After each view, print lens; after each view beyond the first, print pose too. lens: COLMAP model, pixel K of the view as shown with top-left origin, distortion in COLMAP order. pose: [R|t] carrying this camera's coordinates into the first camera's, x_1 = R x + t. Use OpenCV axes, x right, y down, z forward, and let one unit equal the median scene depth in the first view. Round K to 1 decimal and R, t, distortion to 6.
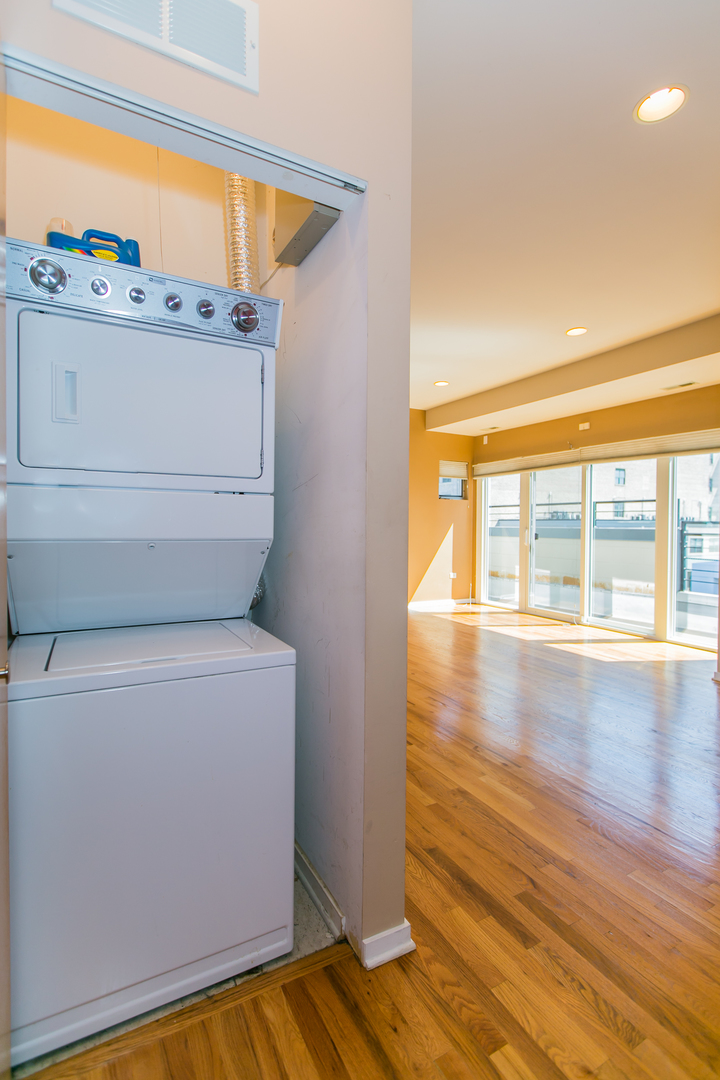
lens RADIAL K [[502.2, 0, 357.5], [0, 502.2, 532.6], [0, 0, 1]] dist [0.002888, 0.000550]
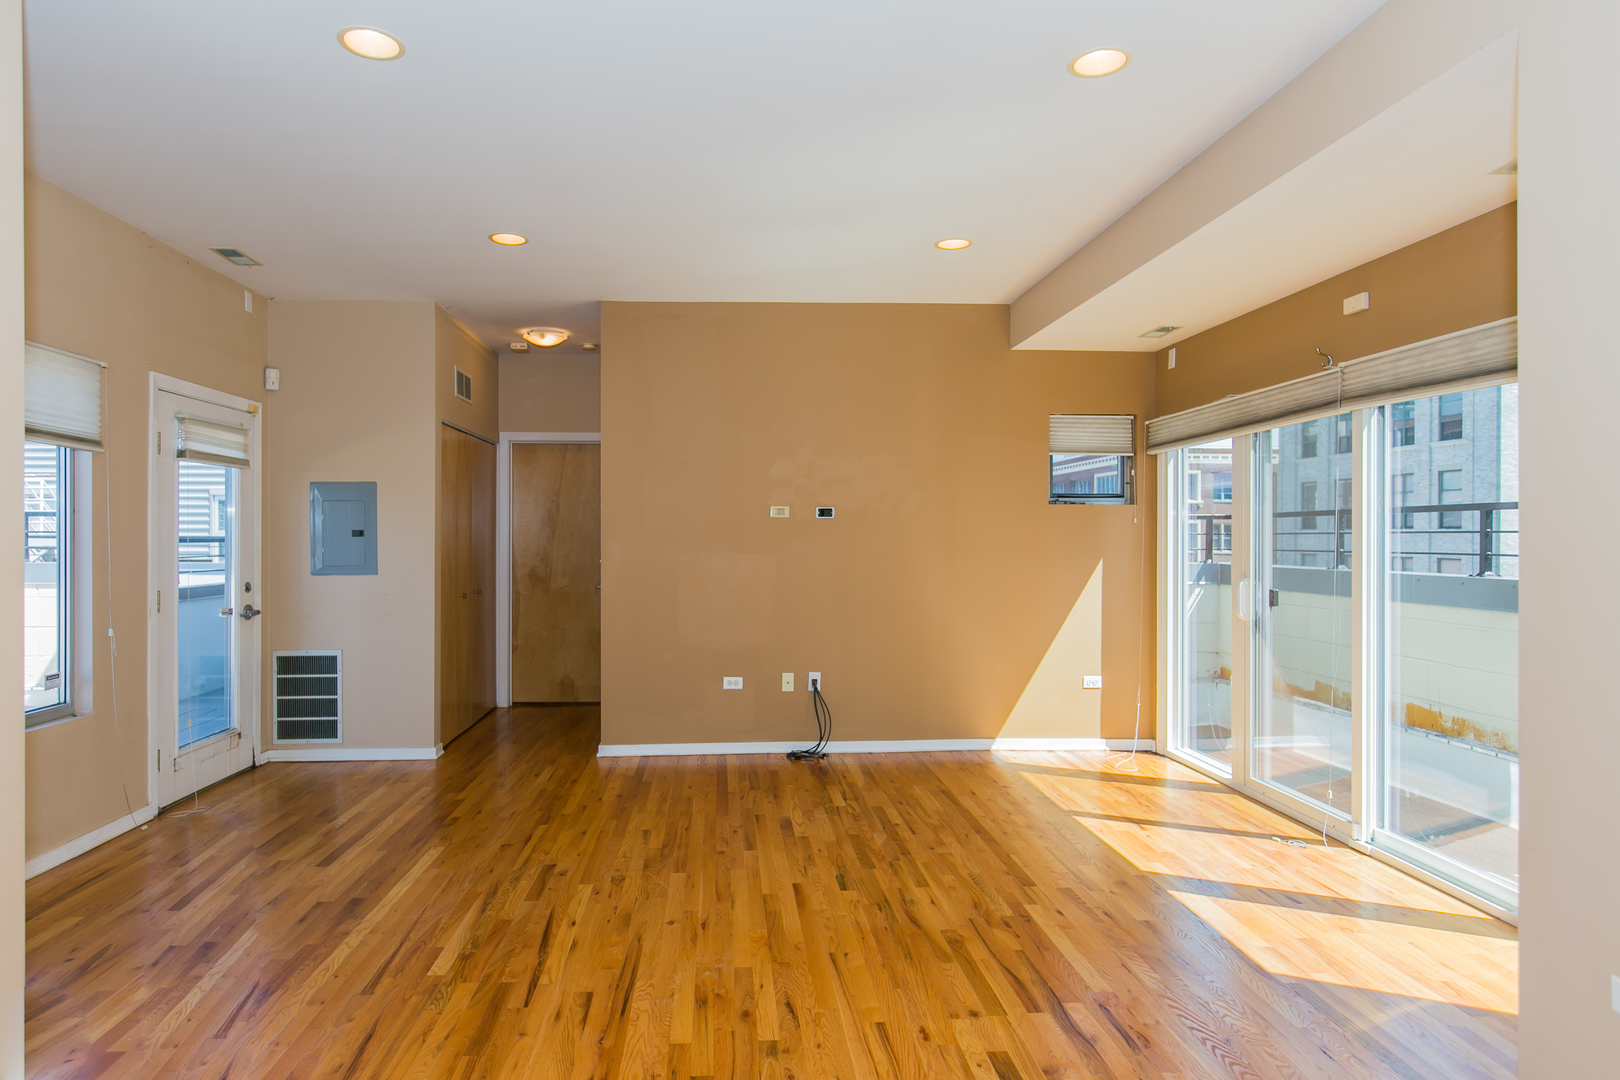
lens RADIAL K [[941.2, 0, 762.1], [0, 941.2, 536.7], [0, 0, 1]] dist [0.007866, 0.001576]
pose [[0.897501, -0.003028, -0.441003, 0.292748], [-0.006015, 0.999799, -0.019104, -0.020812], [0.440972, 0.019798, 0.897303, 0.157022]]
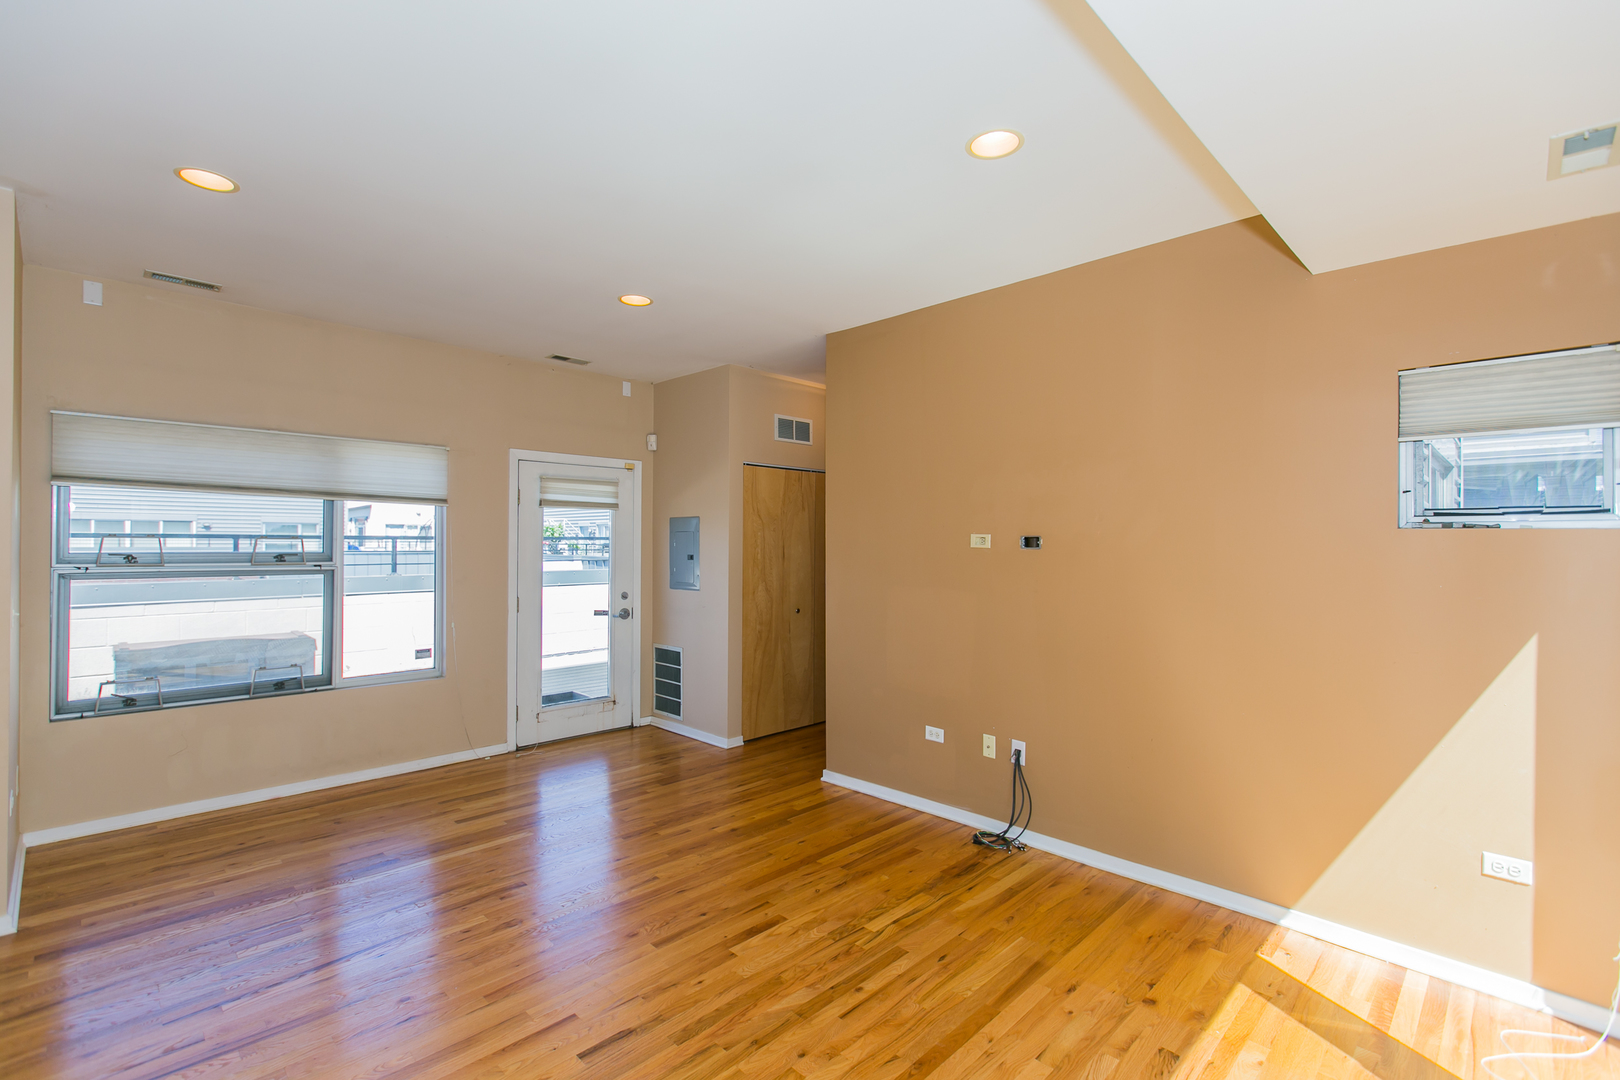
lens RADIAL K [[726.6, 0, 810.0], [0, 726.6, 540.0], [0, 0, 1]] dist [0.000619, 0.000047]
pose [[0.281536, -0.004032, -0.959542, 0.413312], [-0.023475, 0.999663, -0.011088, -0.048877], [0.959263, 0.025647, 0.281346, 0.609780]]
